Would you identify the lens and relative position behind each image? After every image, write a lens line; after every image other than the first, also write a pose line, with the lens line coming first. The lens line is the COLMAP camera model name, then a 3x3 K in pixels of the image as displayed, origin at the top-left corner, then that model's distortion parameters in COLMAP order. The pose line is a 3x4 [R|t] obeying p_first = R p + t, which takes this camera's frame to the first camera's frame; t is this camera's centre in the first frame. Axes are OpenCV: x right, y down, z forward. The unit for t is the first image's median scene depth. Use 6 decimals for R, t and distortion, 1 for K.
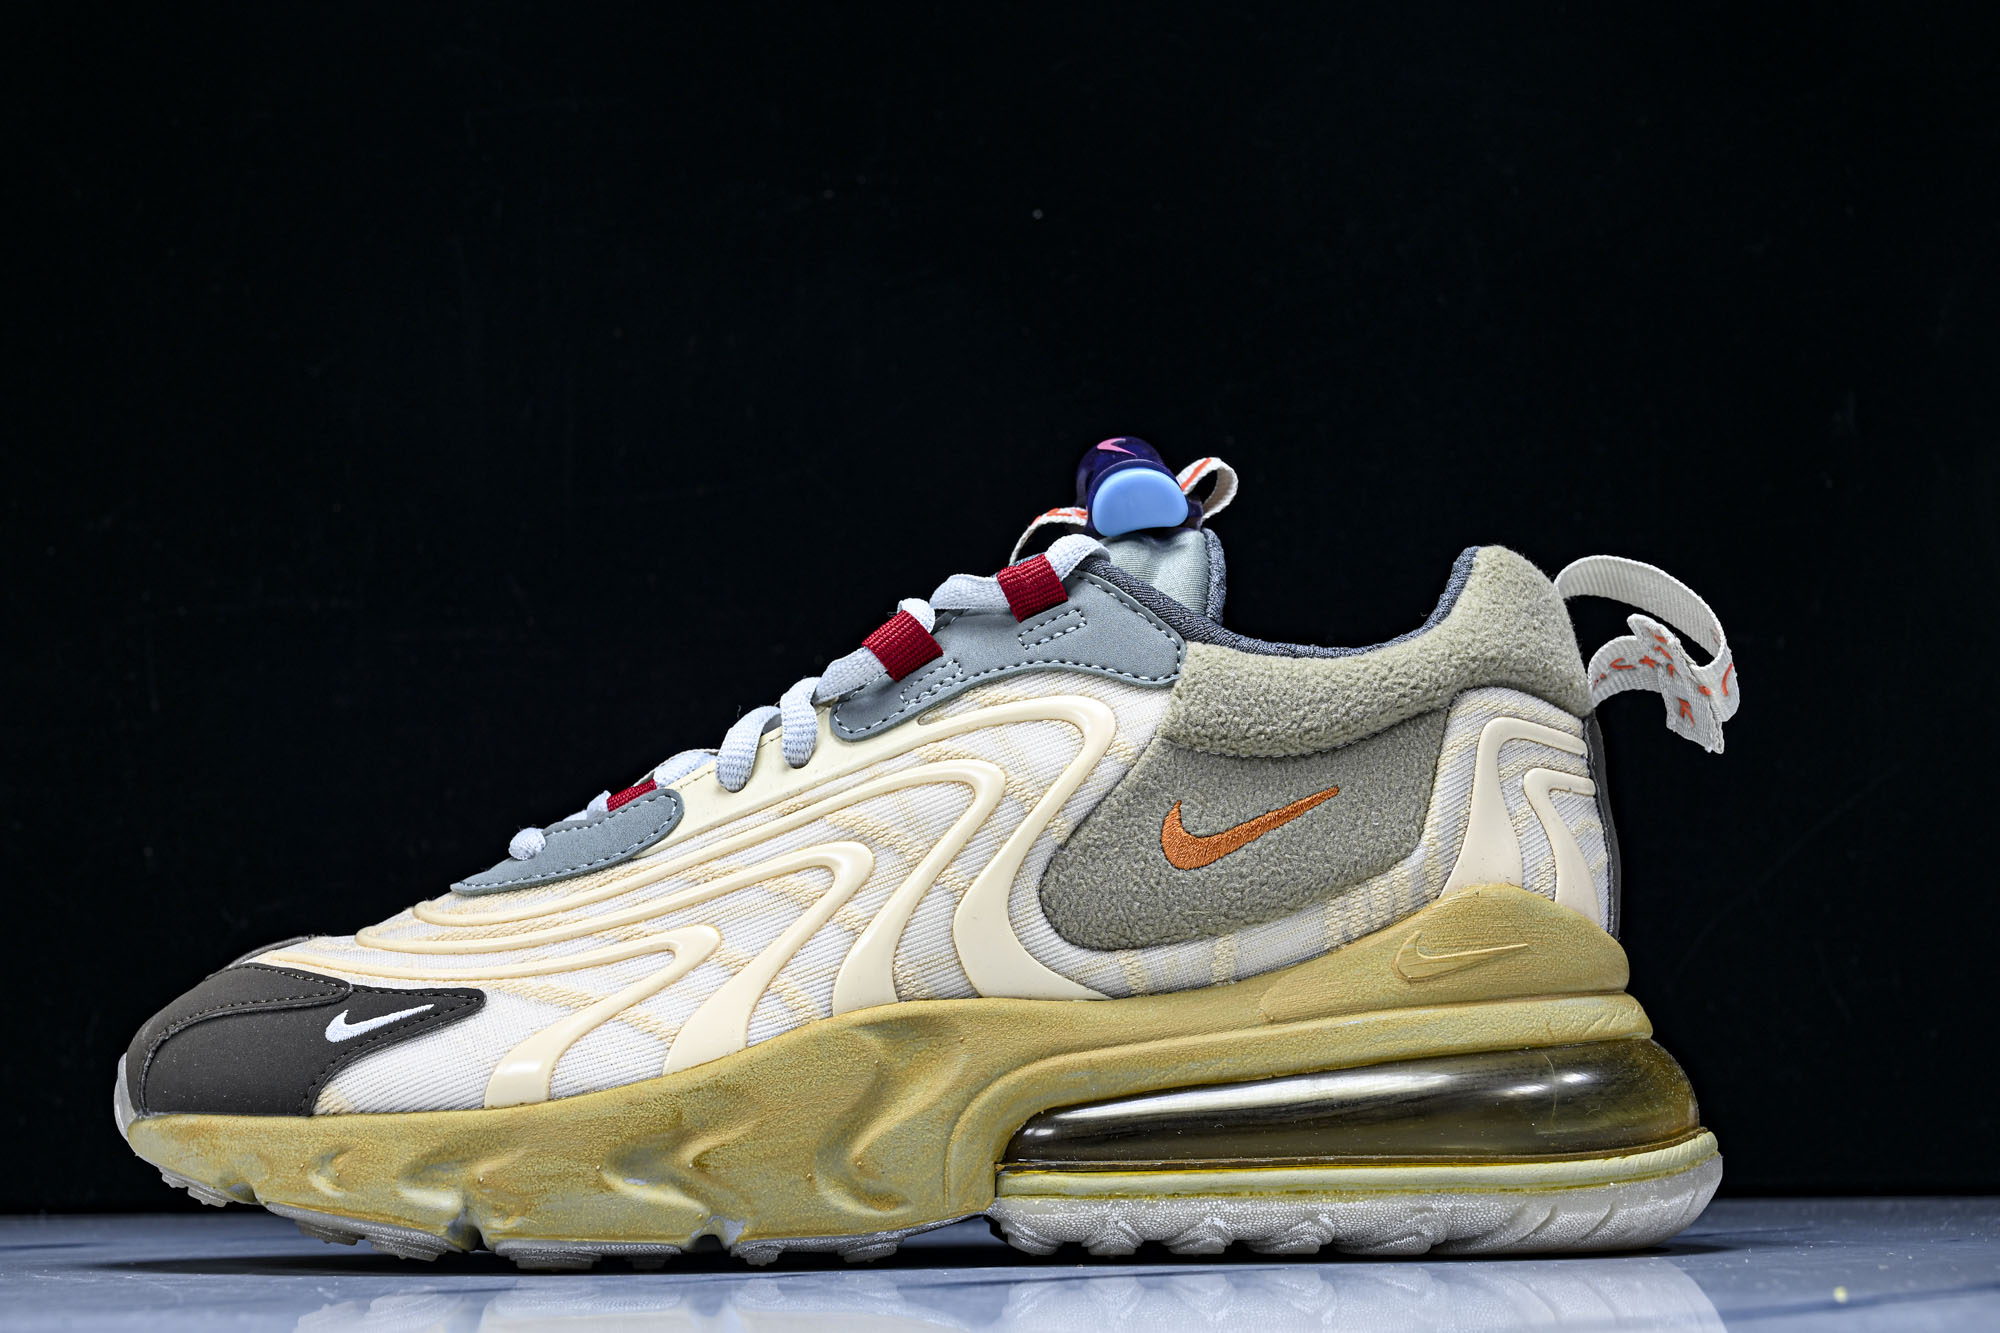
lens RADIAL K [[3098.2, 0, 976.9], [0, 3098.2, 649.6], [0, 0, 1]] dist [-0.024031, 0.000000]
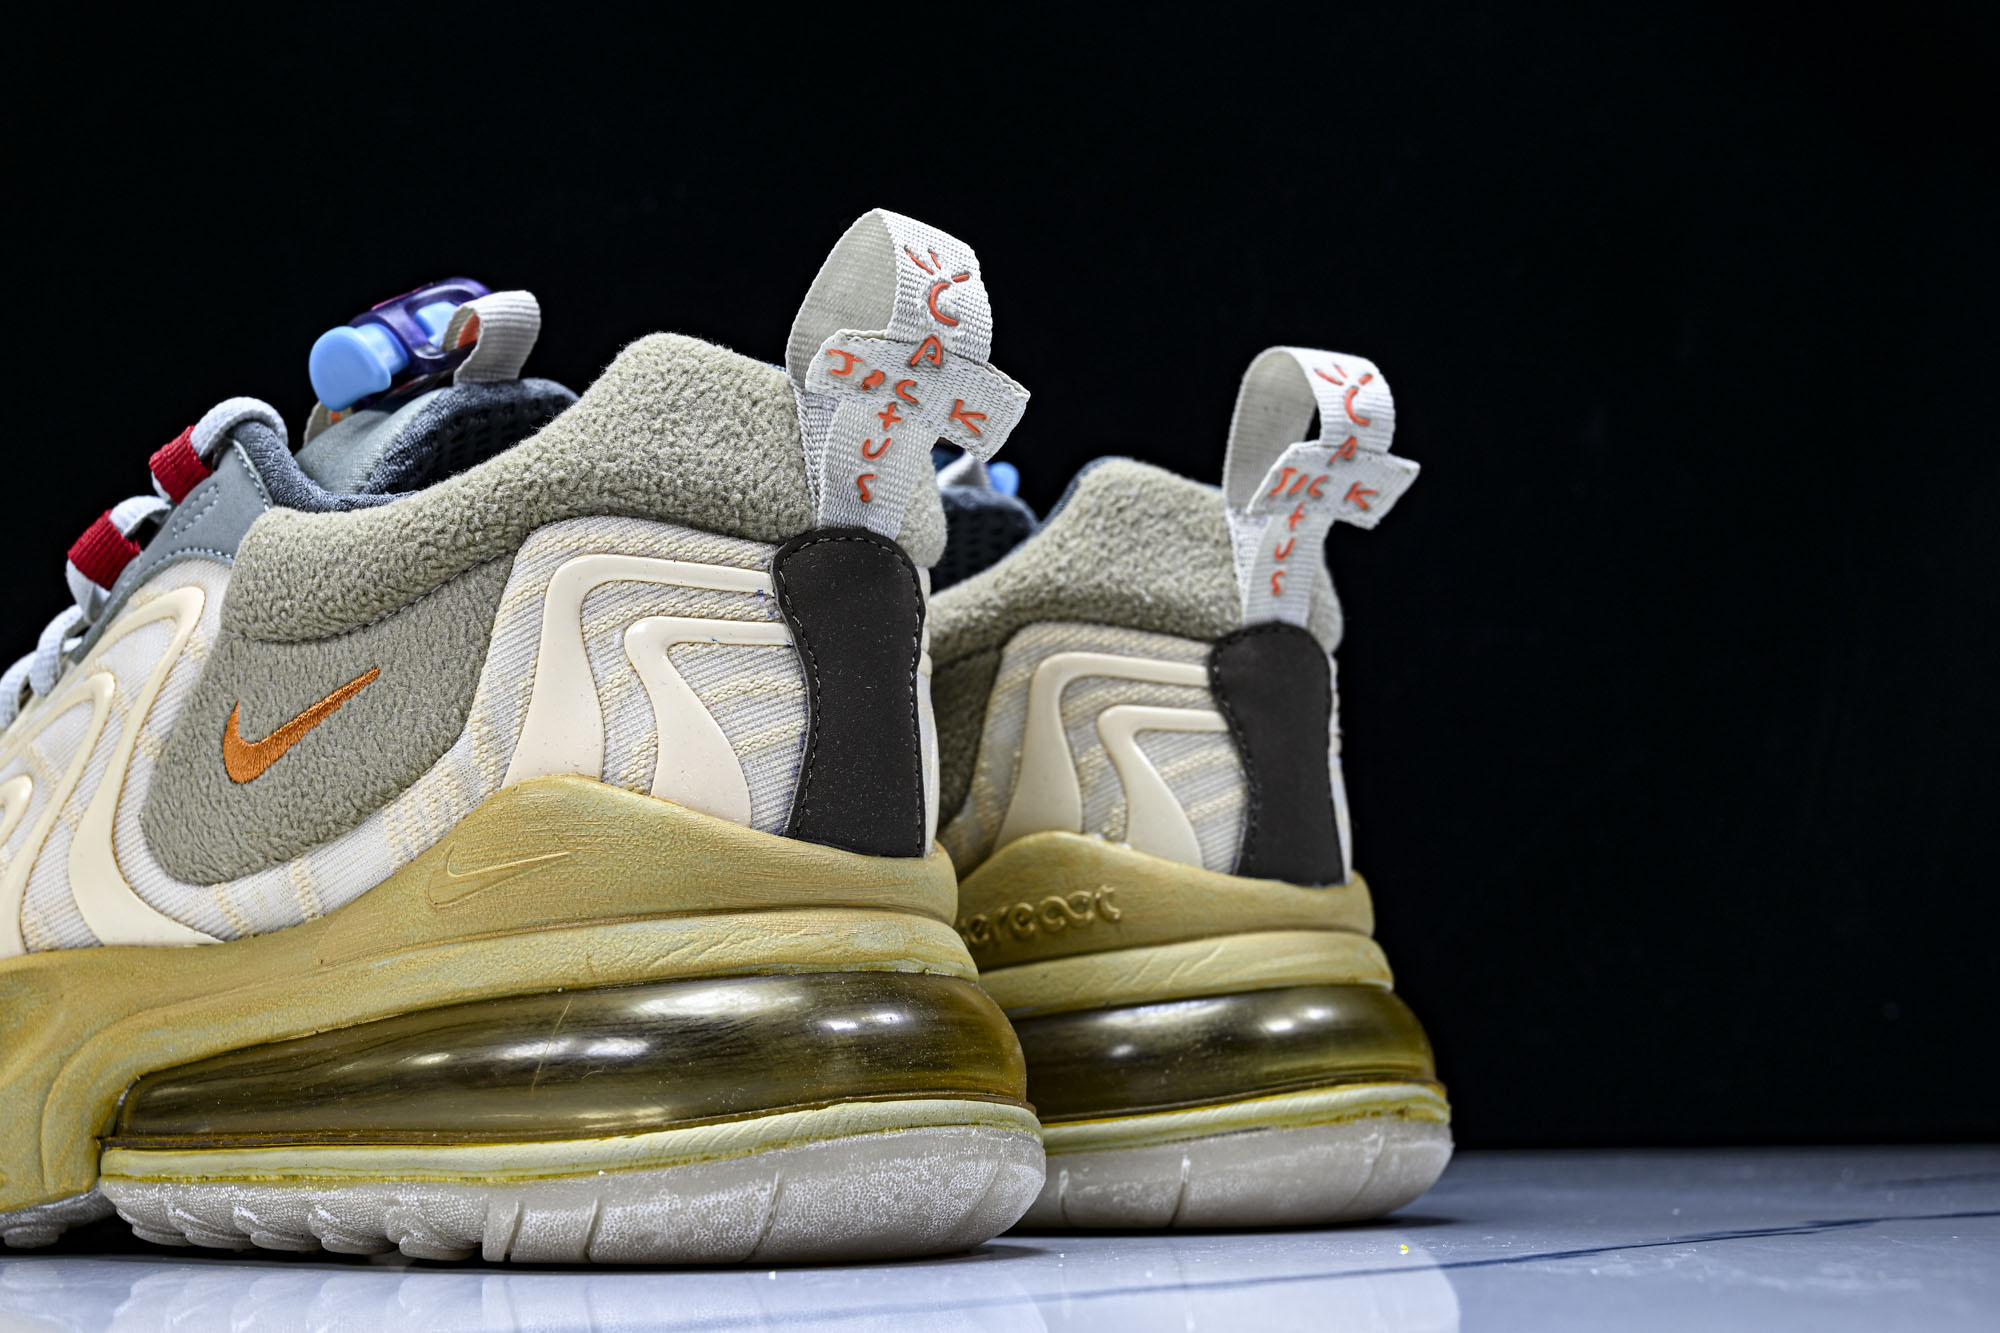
lens RADIAL K [[3036.3, 0, 1007.6], [0, 3036.3, 652.2], [0, 0, 1]] dist [-0.040632, 0.000000]
pose [[0.785801, -0.092531, -0.611519, 0.720742], [0.099889, 0.994752, -0.022161, 0.074000], [0.610360, -0.043670, 0.790919, 0.486550]]
